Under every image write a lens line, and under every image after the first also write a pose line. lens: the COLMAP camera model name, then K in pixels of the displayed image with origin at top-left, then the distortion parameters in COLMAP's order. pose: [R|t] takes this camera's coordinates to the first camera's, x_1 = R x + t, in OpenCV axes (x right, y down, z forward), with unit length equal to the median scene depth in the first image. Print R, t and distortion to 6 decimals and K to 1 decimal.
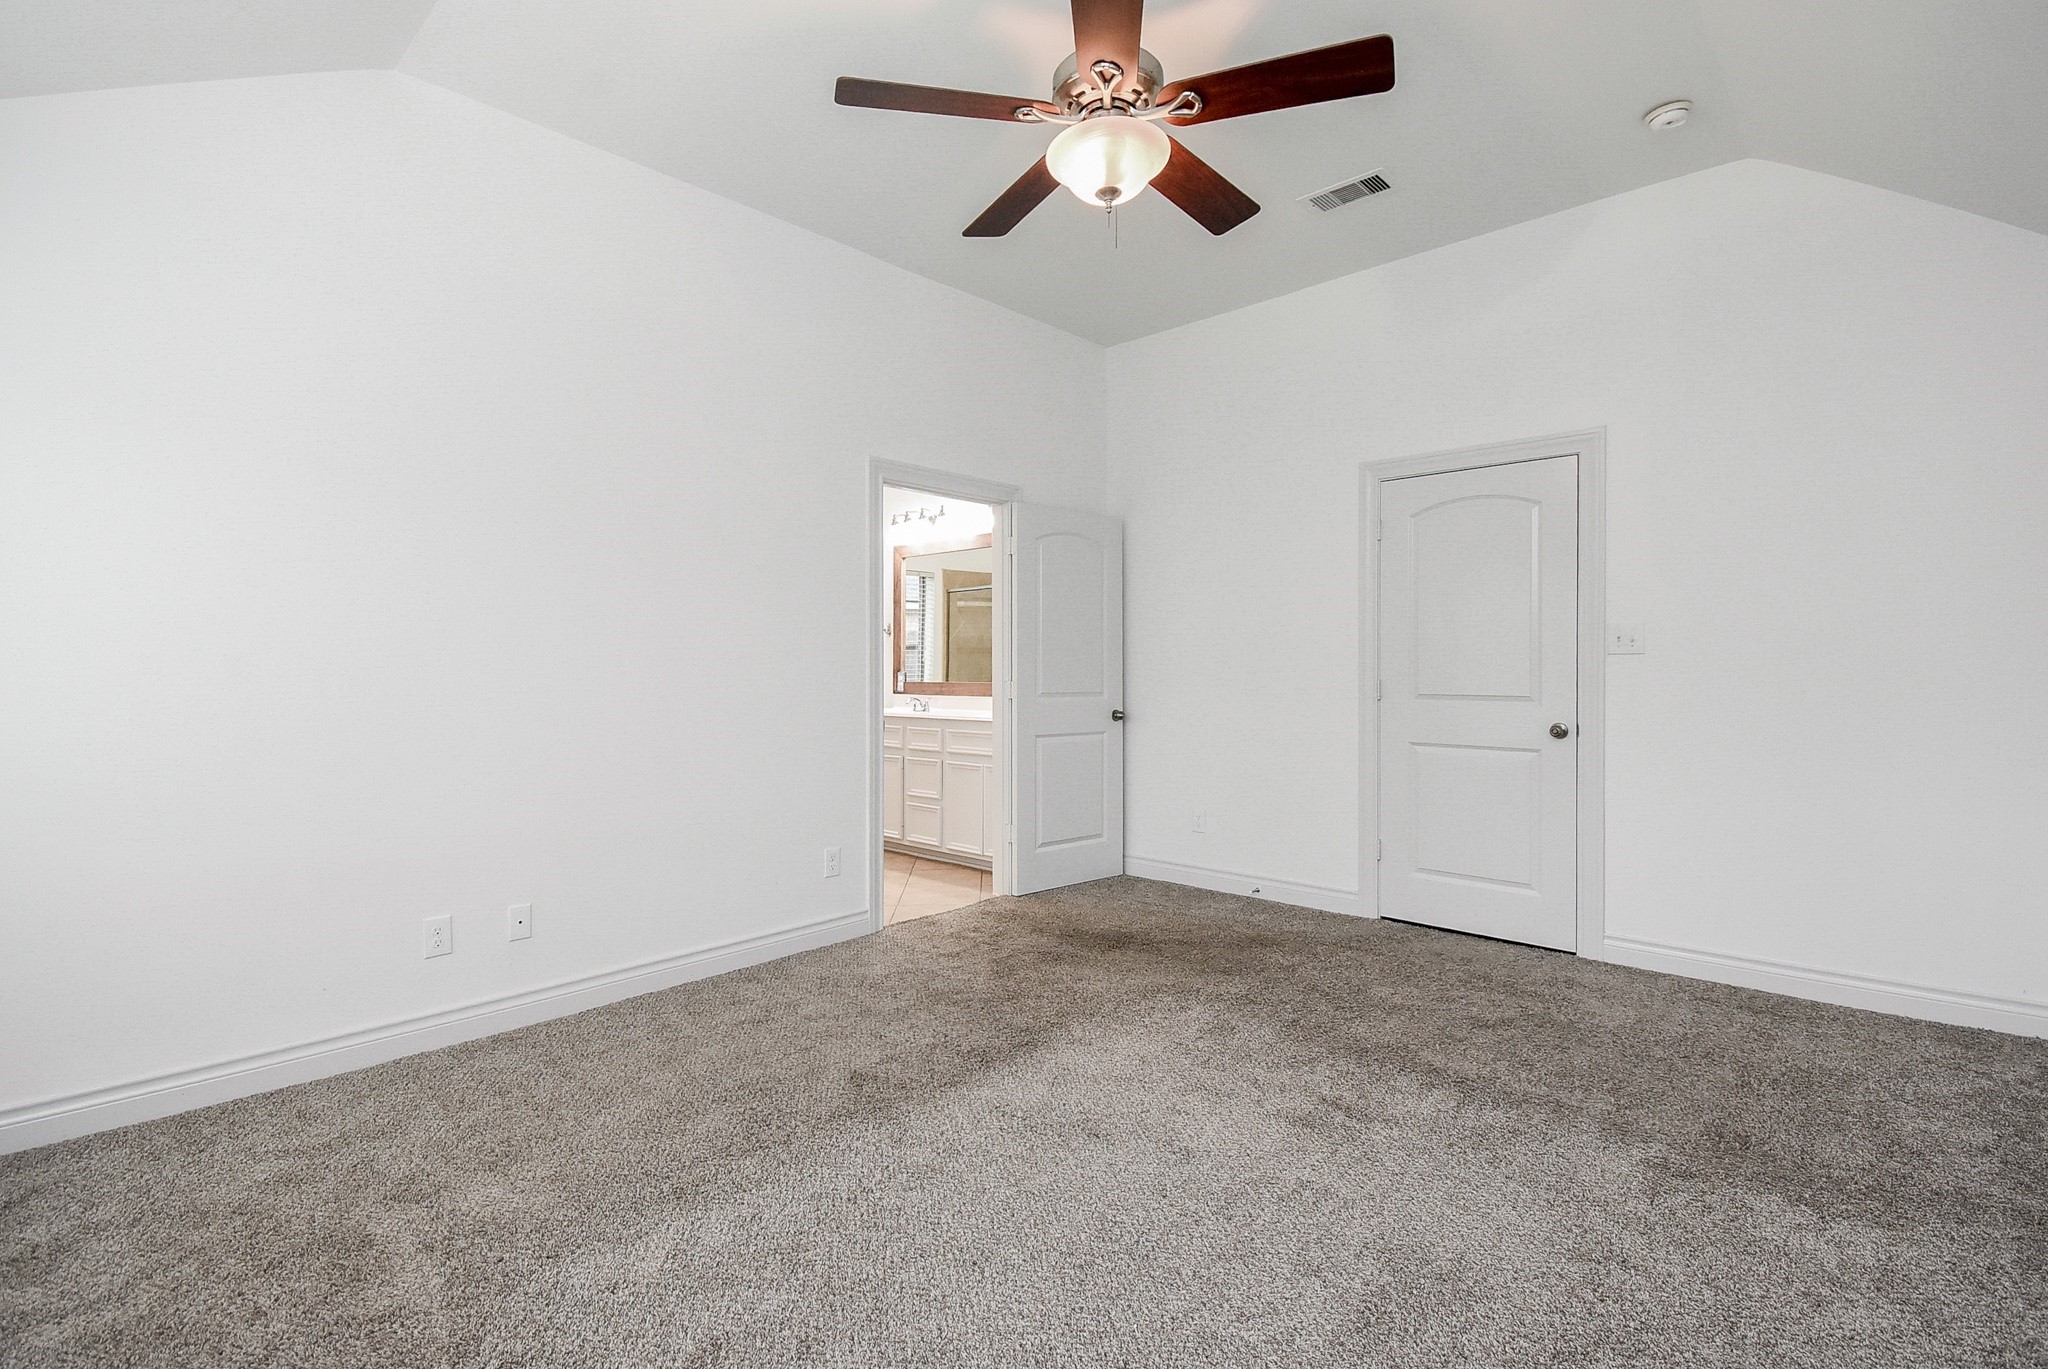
lens RADIAL K [[946.9, 0, 1022.7], [0, 946.9, 669.1], [0, 0, 1]] dist [-0.001254, -0.000303]
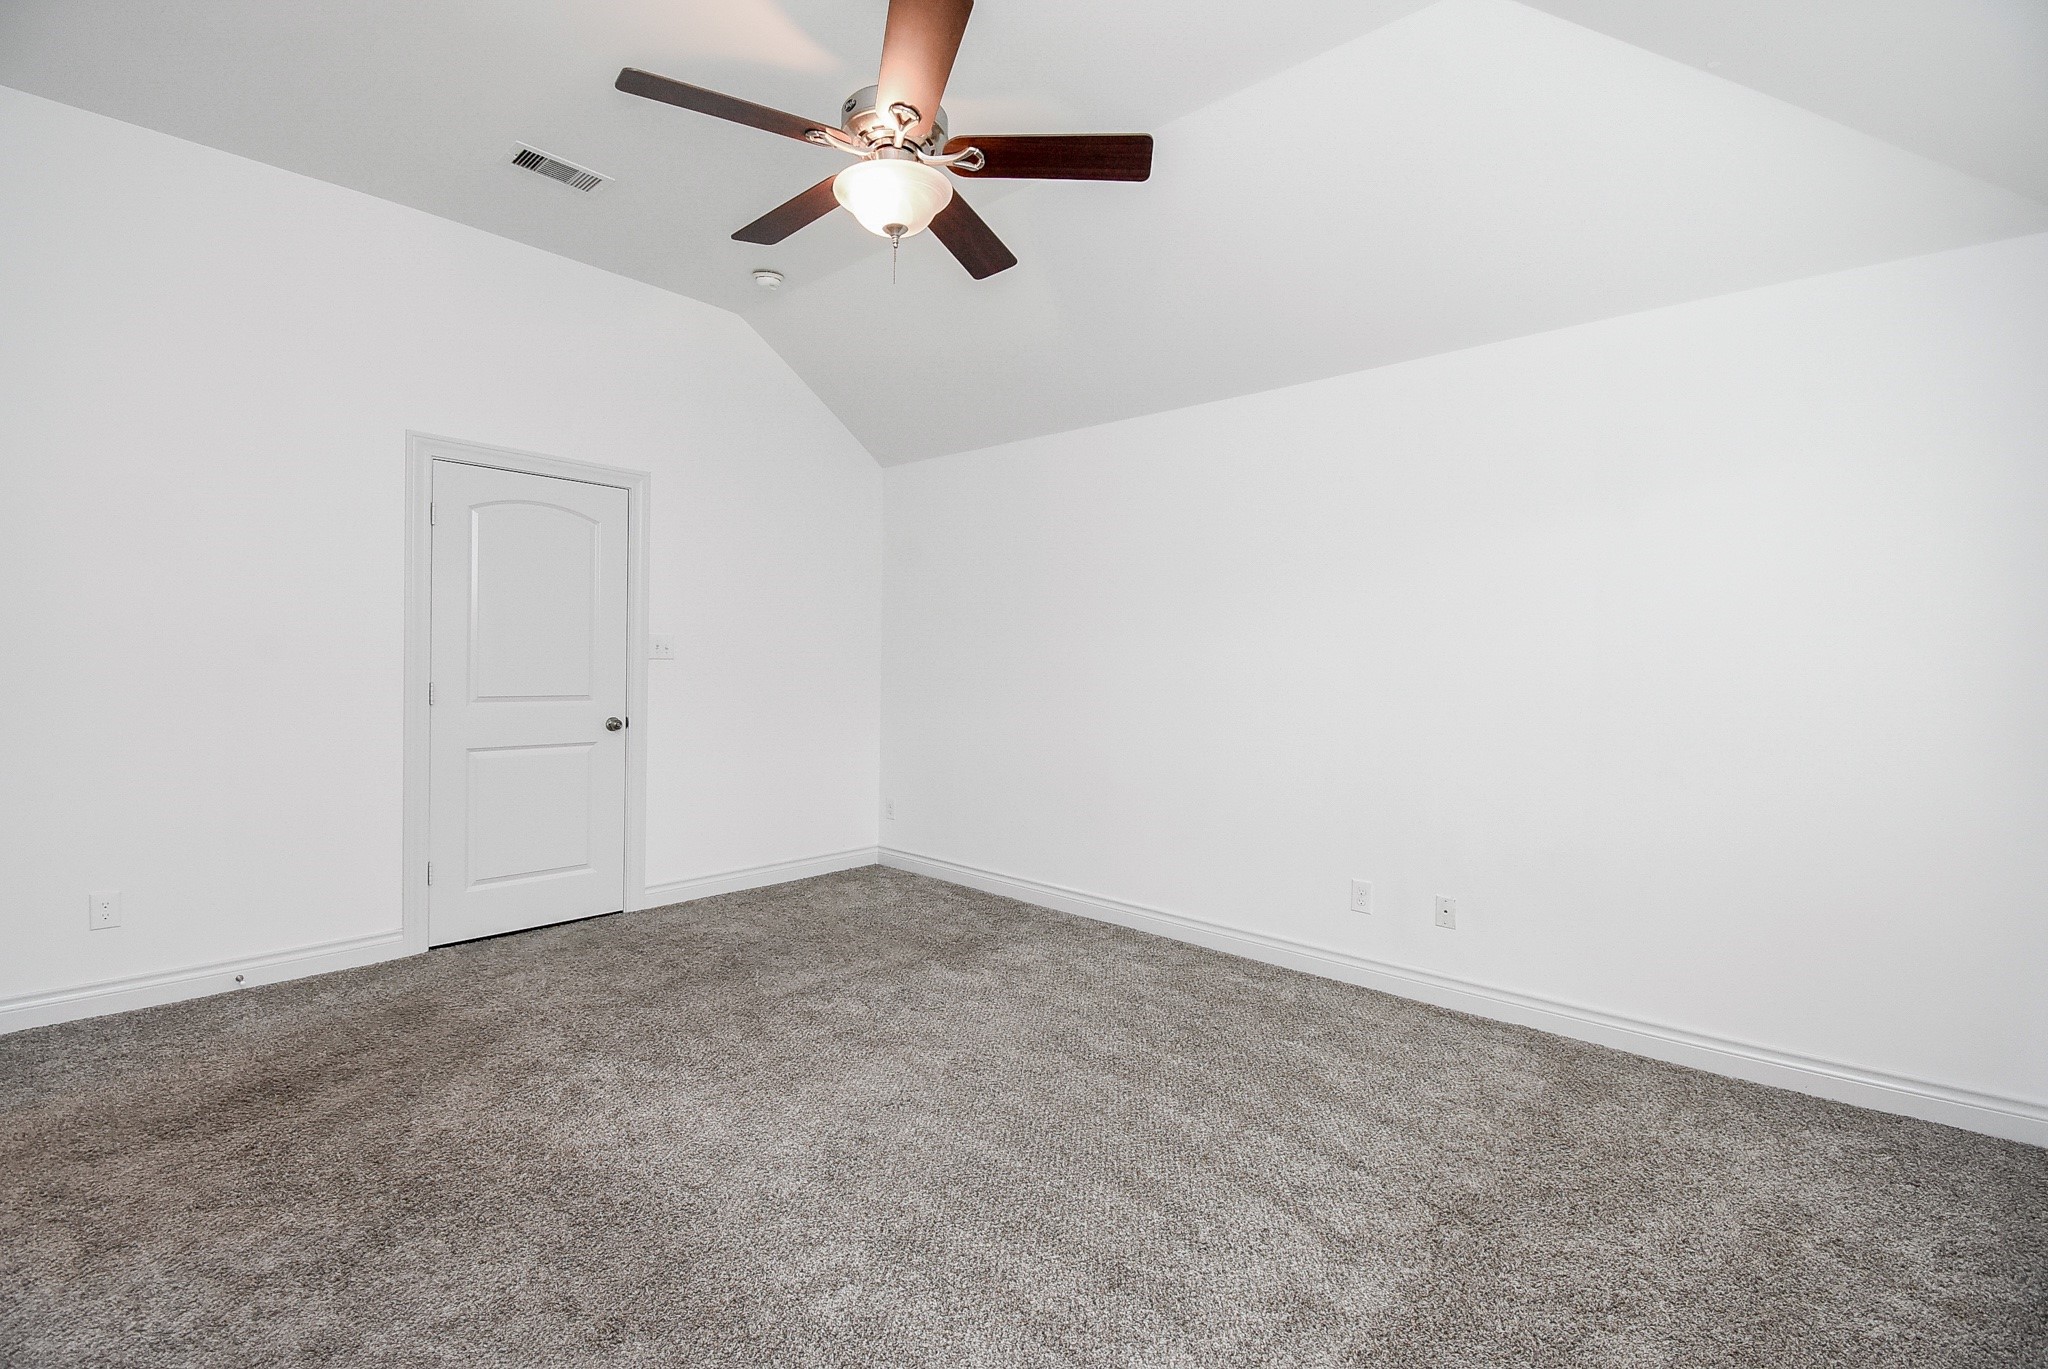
lens RADIAL K [[902.3, 0, 1020.8], [0, 902.3, 677.5], [0, 0, 1]] dist [0.016225, -0.024327]
pose [[-0.031279, -0.016691, 0.999371, -0.579094], [-0.012179, 0.999793, 0.016316, -0.016822], [-0.999436, -0.011661, -0.031476, 0.558519]]
